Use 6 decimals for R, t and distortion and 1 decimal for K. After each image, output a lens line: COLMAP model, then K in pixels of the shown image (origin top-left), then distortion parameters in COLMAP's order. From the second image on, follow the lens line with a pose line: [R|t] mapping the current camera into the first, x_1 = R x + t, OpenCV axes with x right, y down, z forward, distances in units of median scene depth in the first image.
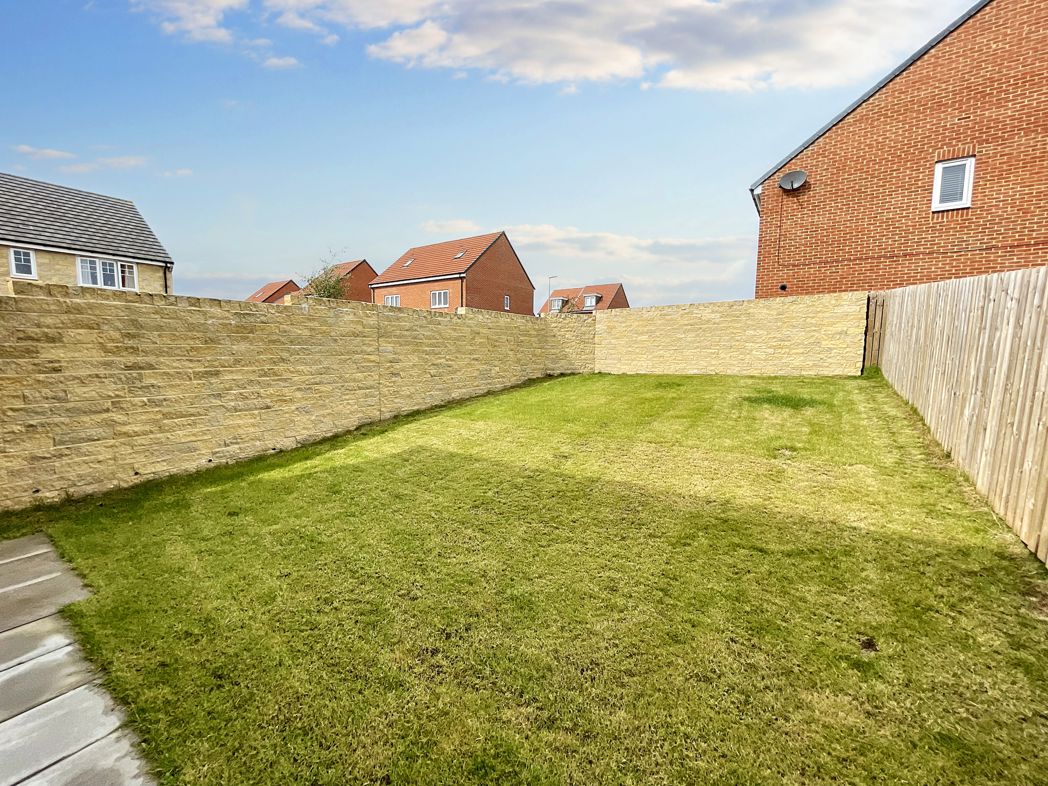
lens RADIAL K [[424.0, 0, 524.1], [0, 424.0, 397.9], [0, 0, 1]] dist [0.001623, 0.000065]
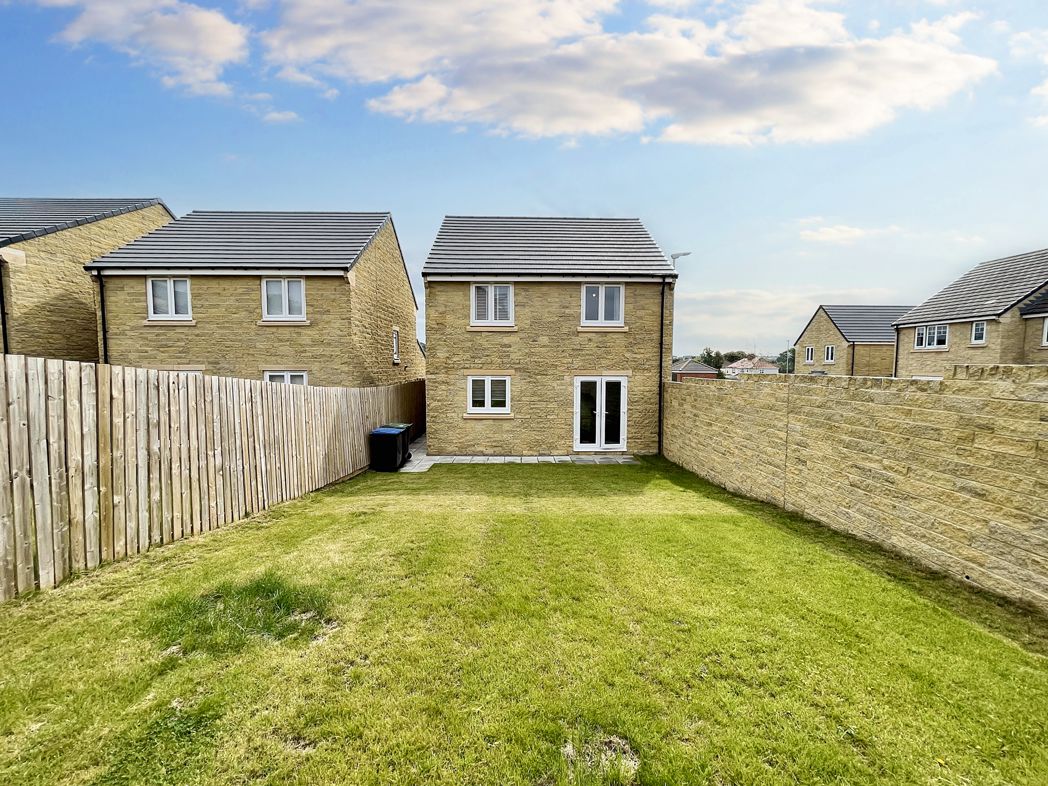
lens RADIAL K [[424.0, 0, 523.8], [0, 424.0, 390.1], [0, 0, 1]] dist [0.001623, 0.000065]
pose [[-0.815845, 0.029639, -0.577510, 0.571110], [-0.067954, 0.986852, 0.146645, -0.270554], [0.574263, 0.158884, -0.803105, 1.342642]]
